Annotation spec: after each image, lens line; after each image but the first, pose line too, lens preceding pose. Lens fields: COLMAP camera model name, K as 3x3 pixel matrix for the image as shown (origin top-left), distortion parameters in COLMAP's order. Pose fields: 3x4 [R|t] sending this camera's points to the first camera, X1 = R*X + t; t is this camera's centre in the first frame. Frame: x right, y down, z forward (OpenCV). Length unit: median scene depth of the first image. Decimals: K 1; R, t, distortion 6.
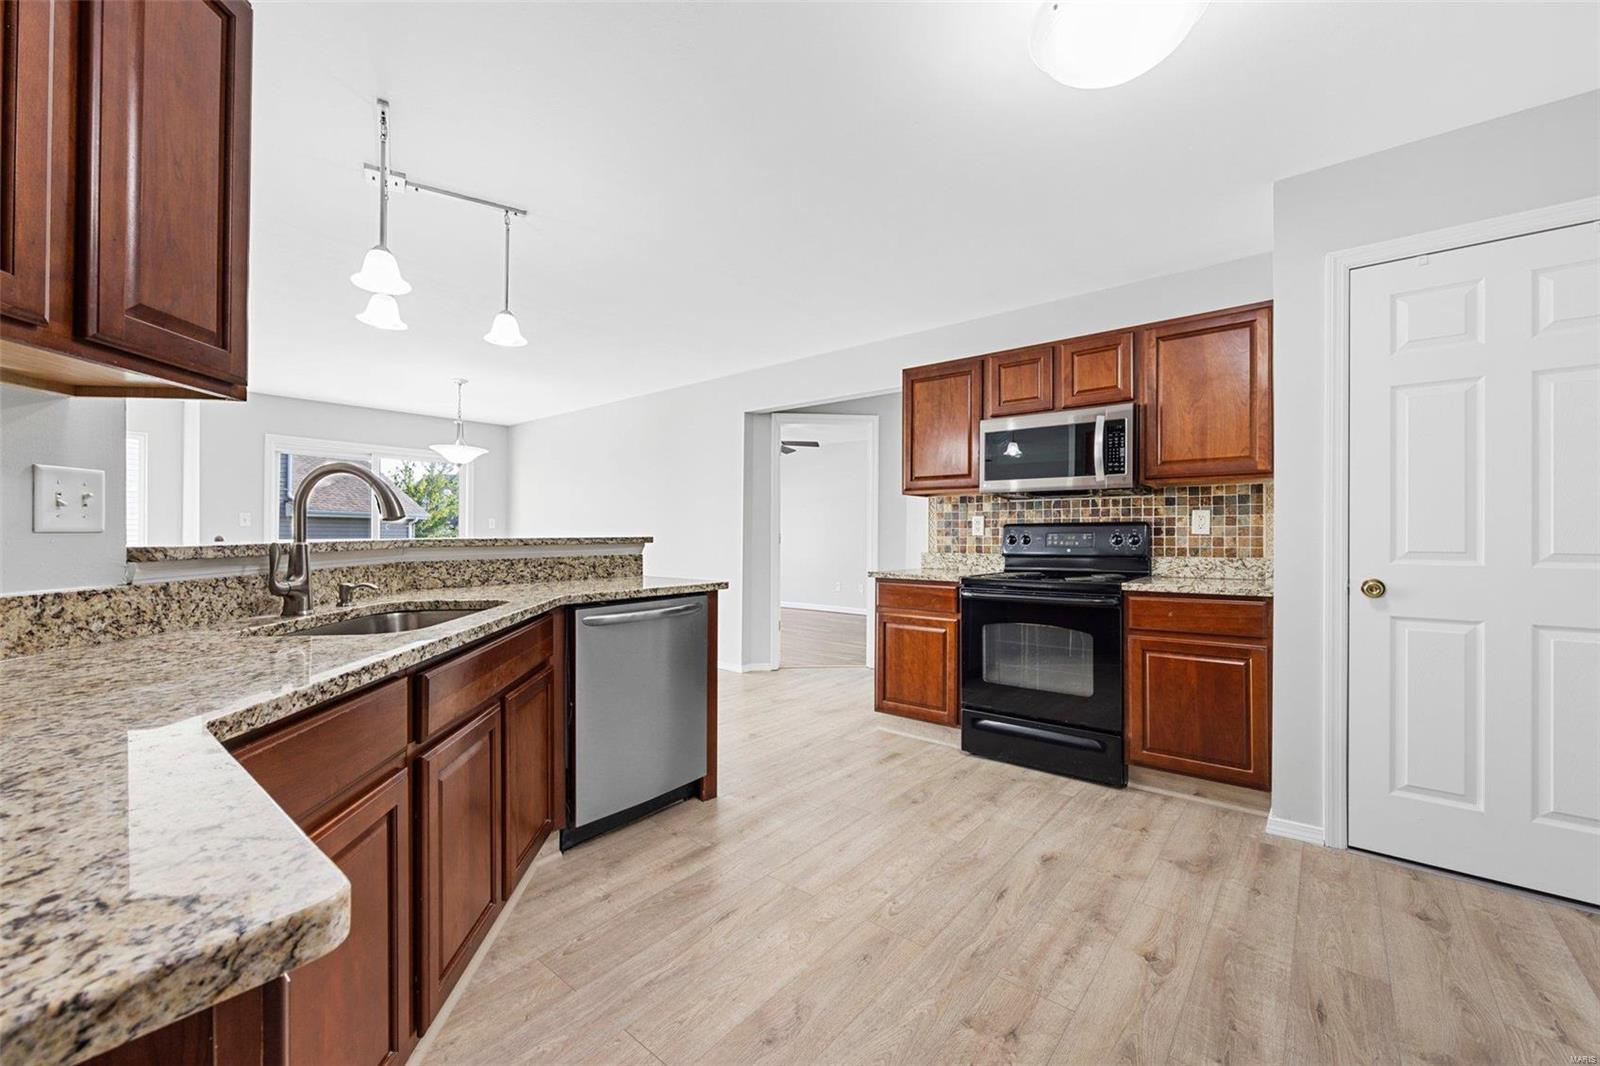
lens RADIAL K [[636.5, 0, 800.6], [0, 636.5, 532.4], [0, 0, 1]] dist [-0.000816, -0.000175]
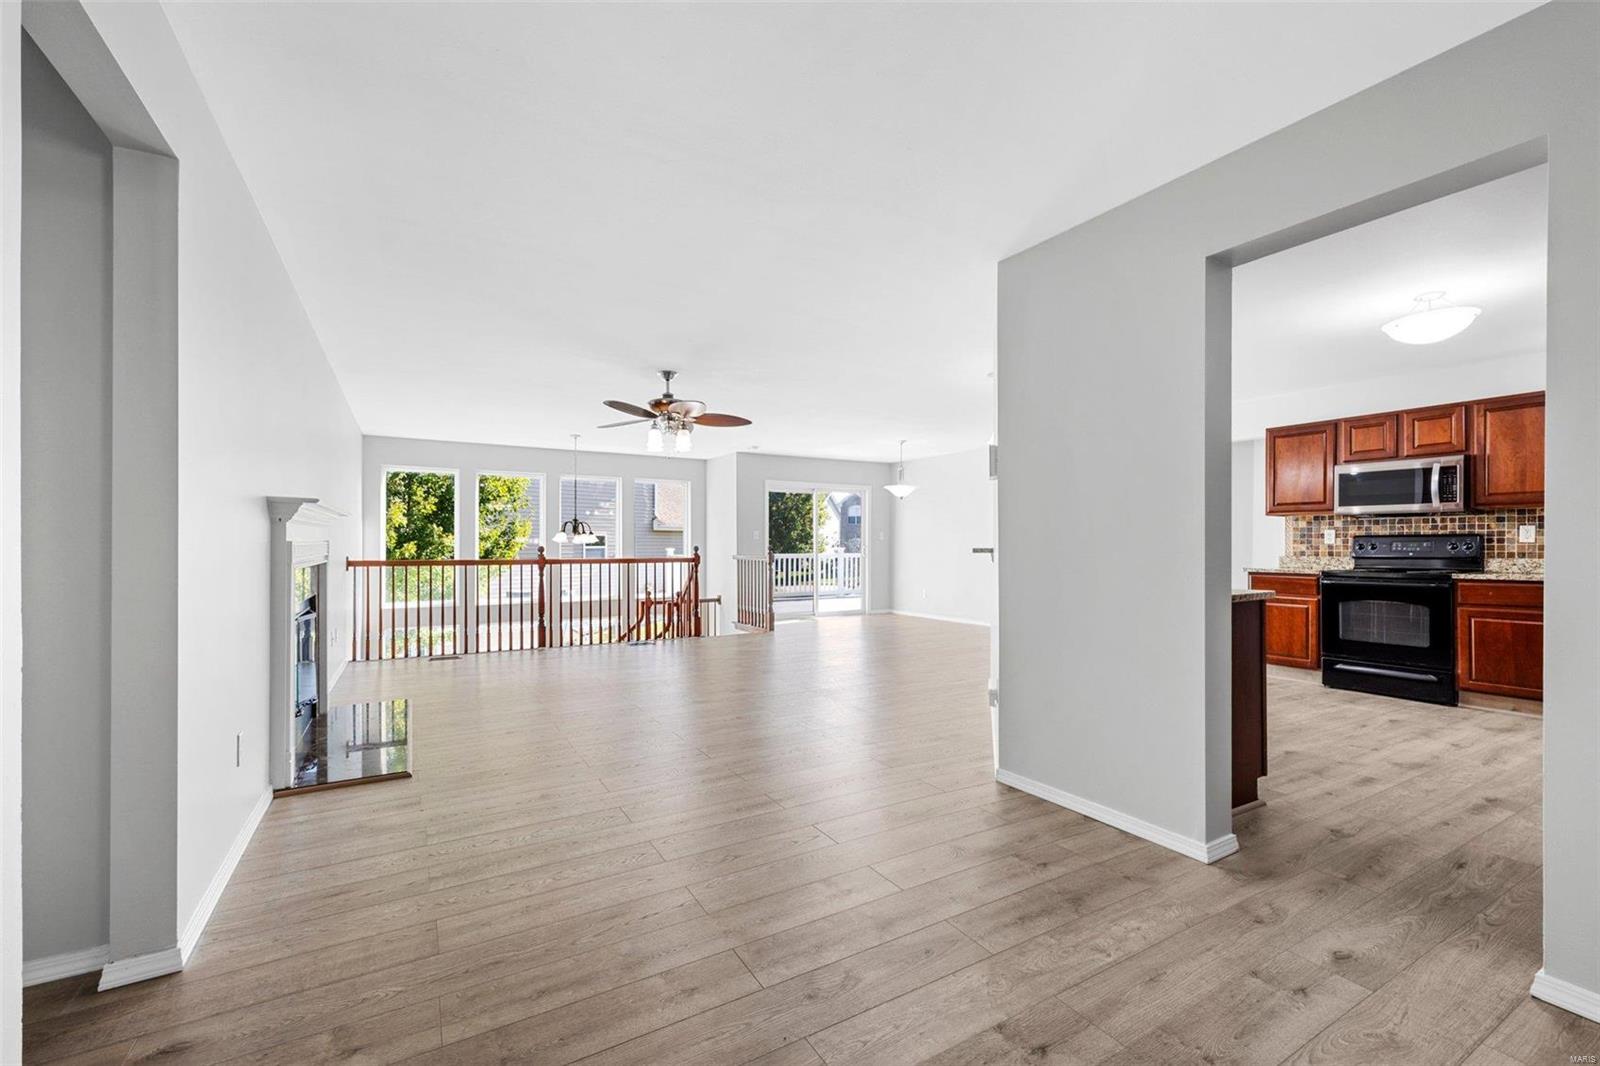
lens RADIAL K [[658.8, 0, 801.3], [0, 658.8, 543.0], [0, 0, 1]] dist [0.000837, 0.000129]
pose [[0.935678, -0.003225, -0.352841, -0.364543], [0.003951, 0.999991, 0.001339, -0.004052], [0.352834, -0.002647, 0.935682, -0.939338]]
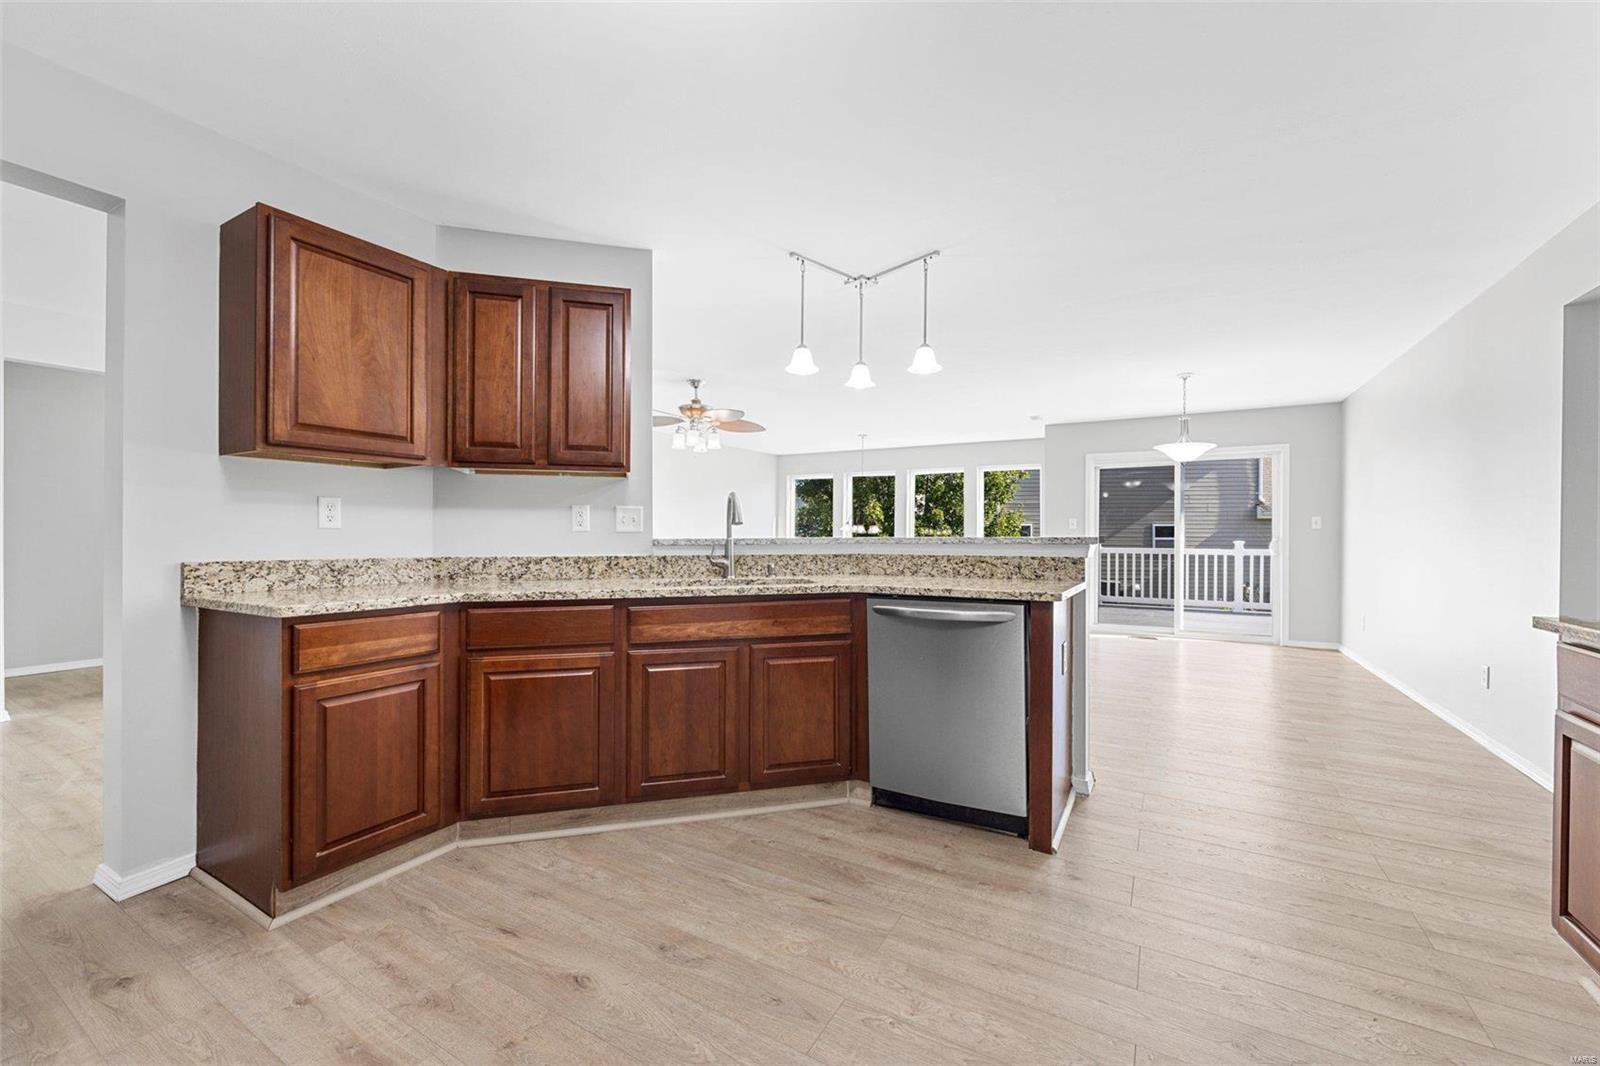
lens RADIAL K [[636.5, 0, 800.6], [0, 636.5, 532.4], [0, 0, 1]] dist [-0.000816, -0.000175]
pose [[0.161531, -0.004510, -0.986857, 0.521735], [0.000865, 0.999990, -0.004428, 0.004029], [0.986867, -0.000138, 0.161534, 0.461775]]
